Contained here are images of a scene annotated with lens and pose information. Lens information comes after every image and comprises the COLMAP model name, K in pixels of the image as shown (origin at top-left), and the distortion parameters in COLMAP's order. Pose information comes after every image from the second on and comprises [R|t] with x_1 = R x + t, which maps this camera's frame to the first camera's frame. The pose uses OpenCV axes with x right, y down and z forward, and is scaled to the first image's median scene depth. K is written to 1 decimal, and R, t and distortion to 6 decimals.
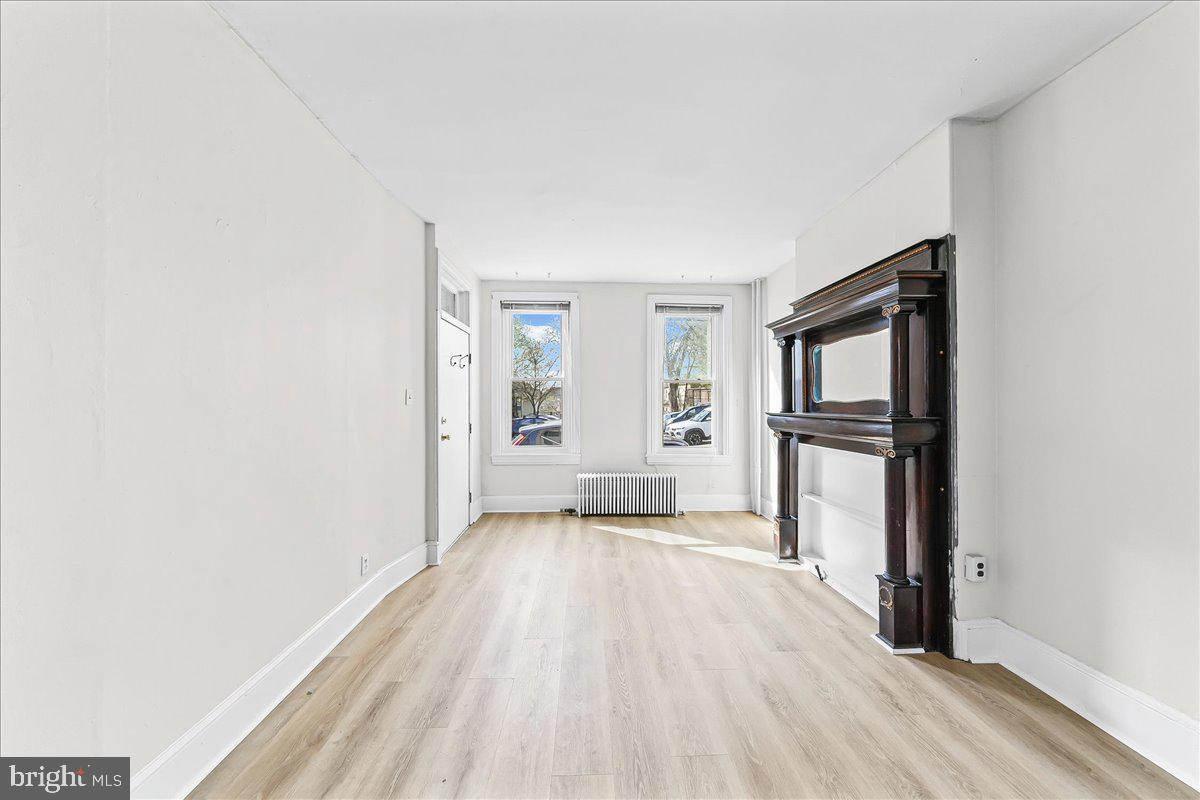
lens RADIAL K [[418.5, 0, 600.4], [0, 418.5, 401.4], [0, 0, 1]] dist [0.000752, -0.000073]
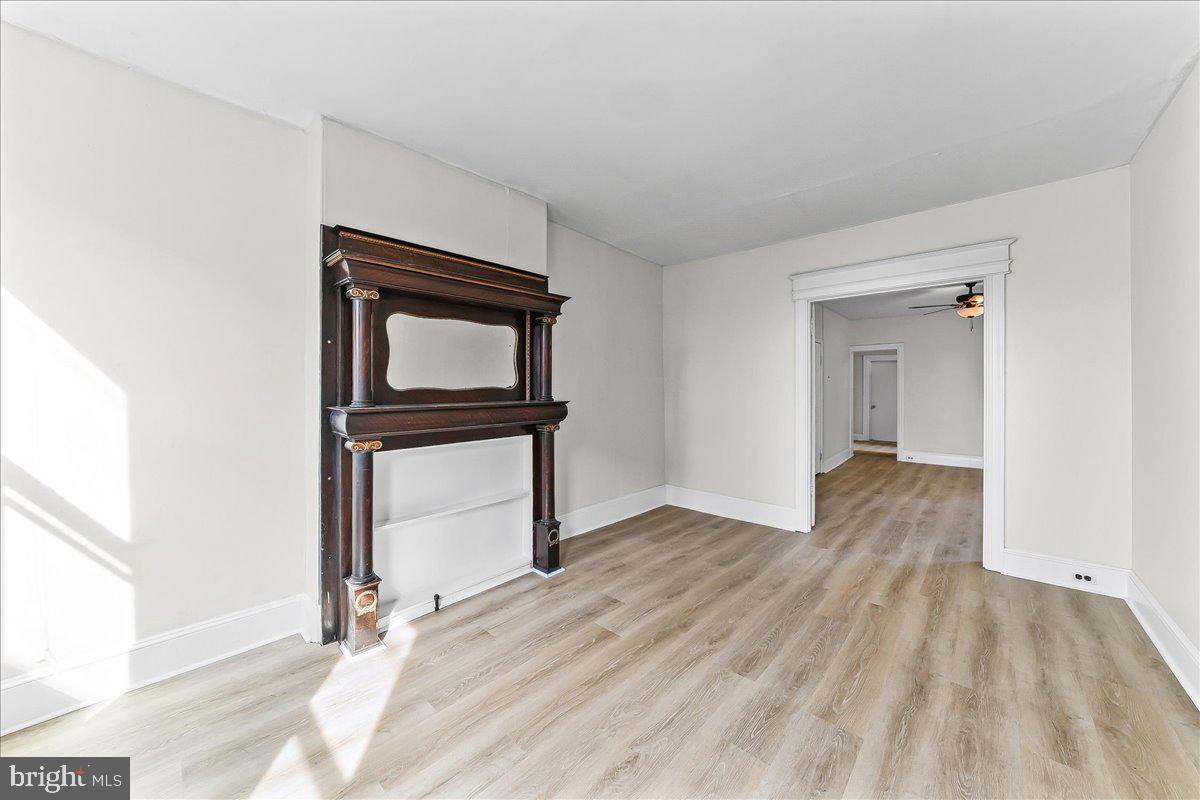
lens RADIAL K [[418.5, 0, 613.1], [0, 418.5, 373.7], [0, 0, 1]] dist [0.000752, -0.000073]
pose [[-0.709831, 0.021162, 0.704054, -0.473552], [-0.001491, 0.999501, -0.031546, -0.007270], [-0.704370, -0.023442, -0.709446, 2.188889]]
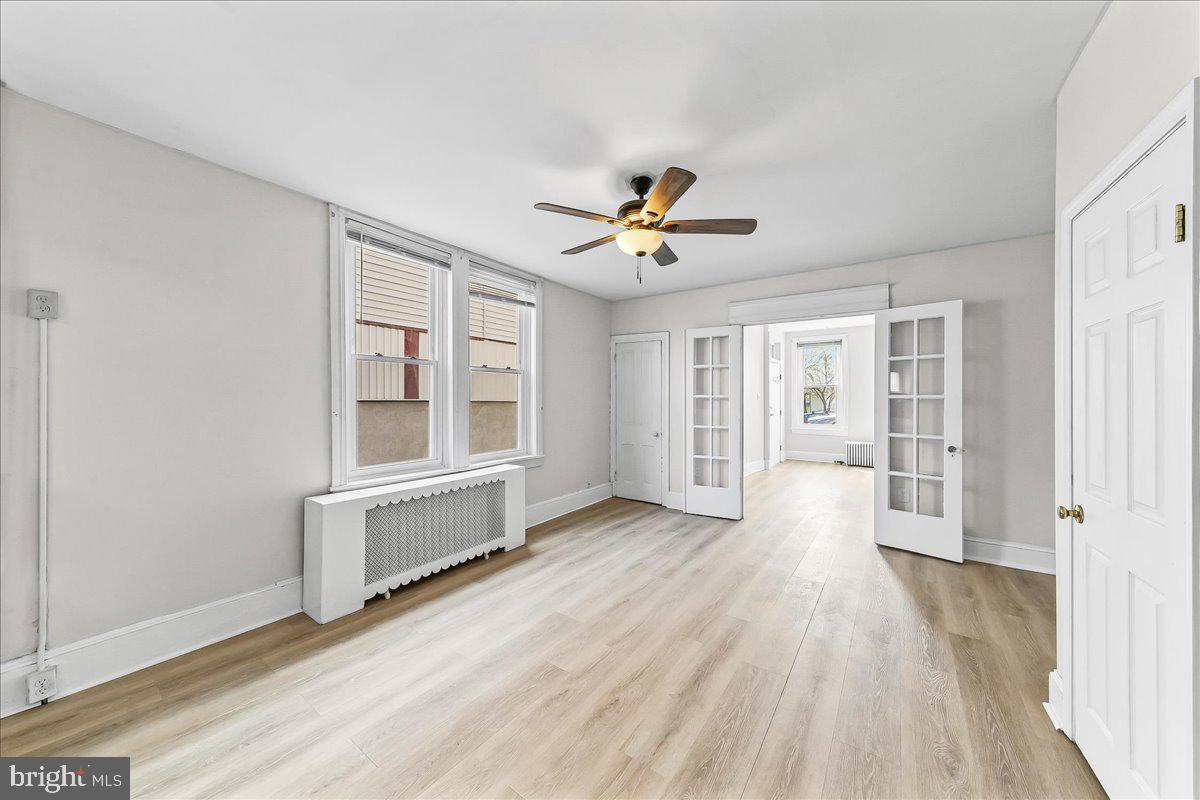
lens RADIAL K [[396.1, 0, 605.5], [0, 396.1, 401.6], [0, 0, 1]] dist [0.000221, 0.000097]
pose [[0.787108, 0.002574, -0.616810, 0.166067], [0.003101, 0.999962, 0.008129, -0.004334], [0.616808, -0.008311, 0.787070, -0.856416]]
